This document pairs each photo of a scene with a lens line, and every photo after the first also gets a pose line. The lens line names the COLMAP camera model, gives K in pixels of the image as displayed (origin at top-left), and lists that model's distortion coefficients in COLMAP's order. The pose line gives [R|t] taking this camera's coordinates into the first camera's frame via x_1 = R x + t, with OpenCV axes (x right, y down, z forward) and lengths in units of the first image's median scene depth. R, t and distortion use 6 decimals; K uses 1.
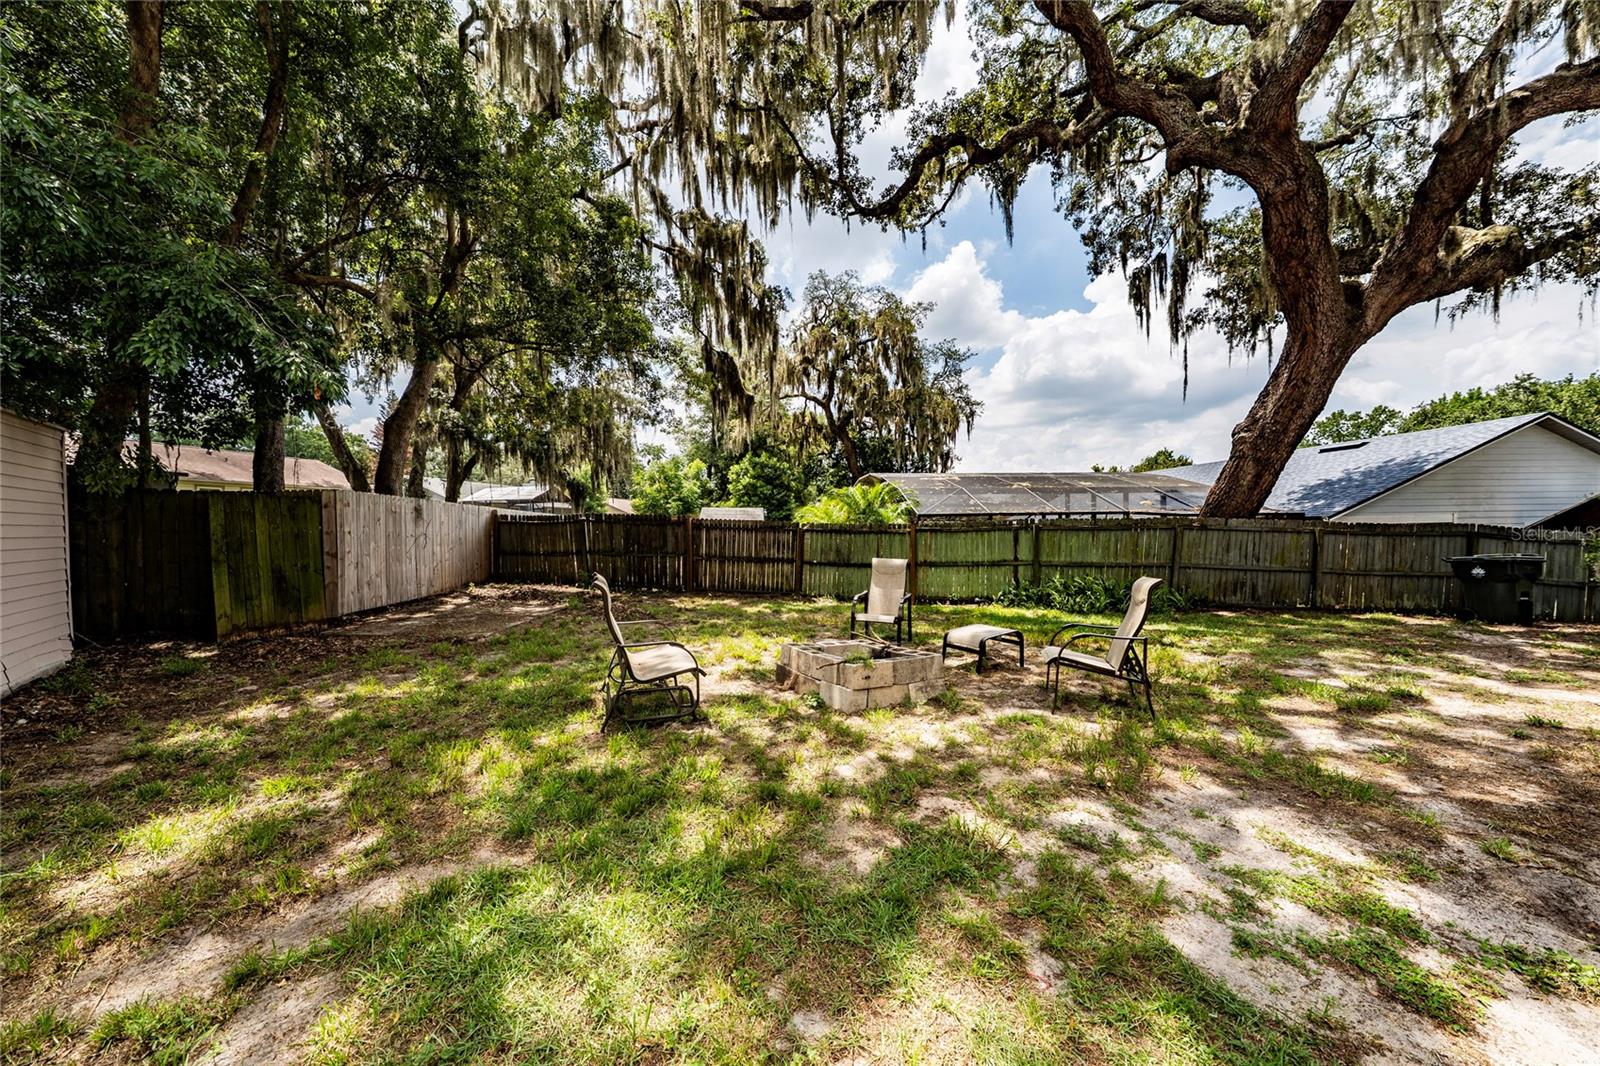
lens RADIAL K [[542.7, 0, 800.5], [0, 542.7, 535.3], [0, 0, 1]] dist [-0.000273, -0.000032]
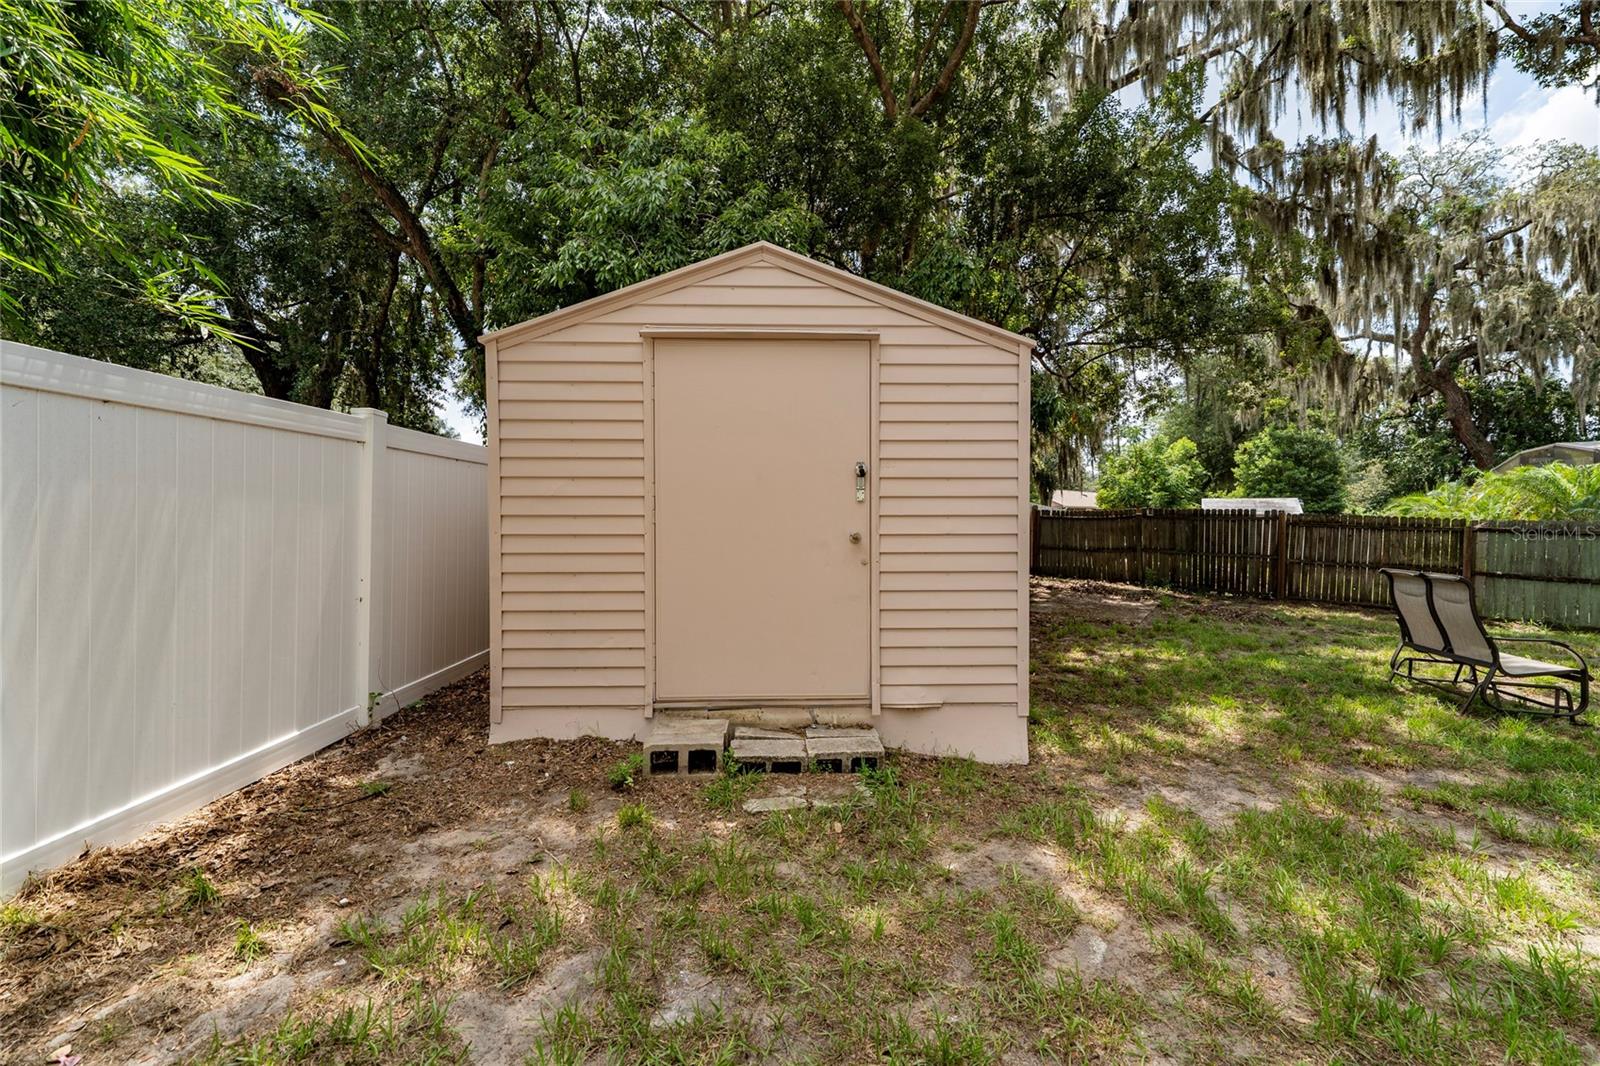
lens RADIAL K [[630.9, 0, 800.1], [0, 630.9, 536.6], [0, 0, 1]] dist [-0.000106, 0.000097]
pose [[0.792986, 0.021430, -0.608862, -0.173710], [-0.016031, 0.999769, 0.014309, 0.002419], [0.609029, -0.001587, 0.793147, -0.212688]]
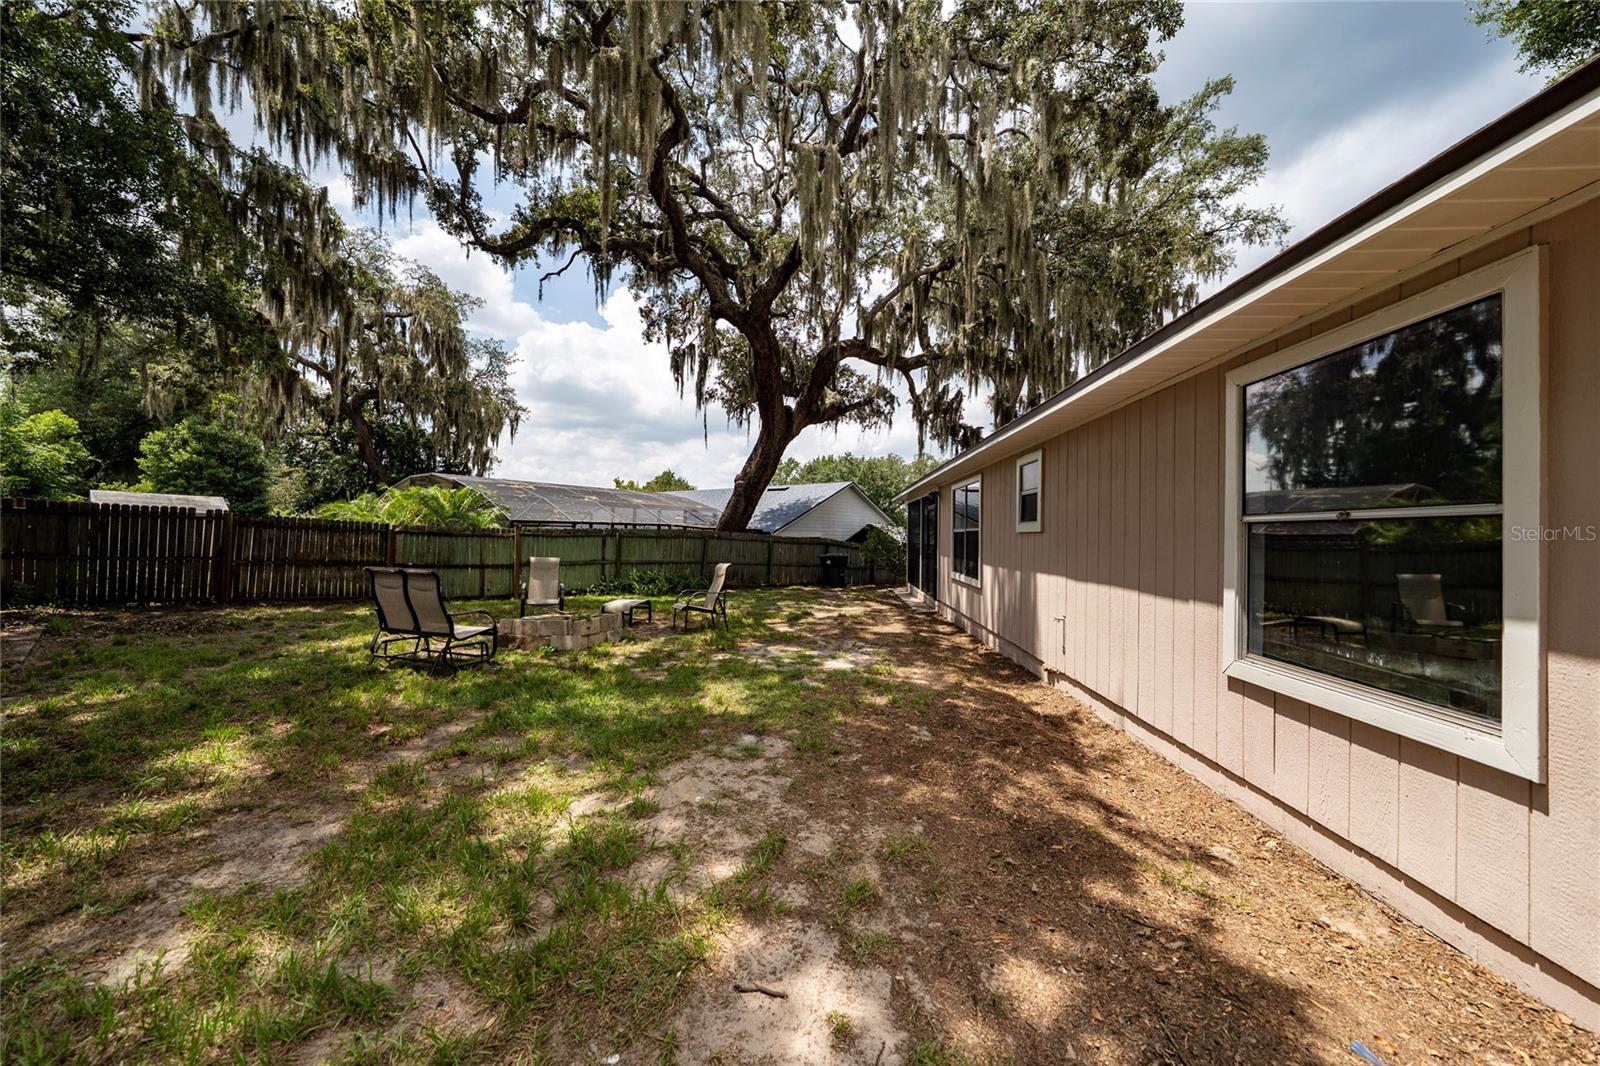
lens RADIAL K [[551.8, 0, 798.4], [0, 551.8, 525.4], [0, 0, 1]] dist [0.000012, 0.000091]
pose [[0.669315, 0.035708, 0.742120, -0.213060], [-0.016424, 0.999311, -0.033270, 0.000293], [-0.742797, 0.010080, 0.669441, -0.175900]]
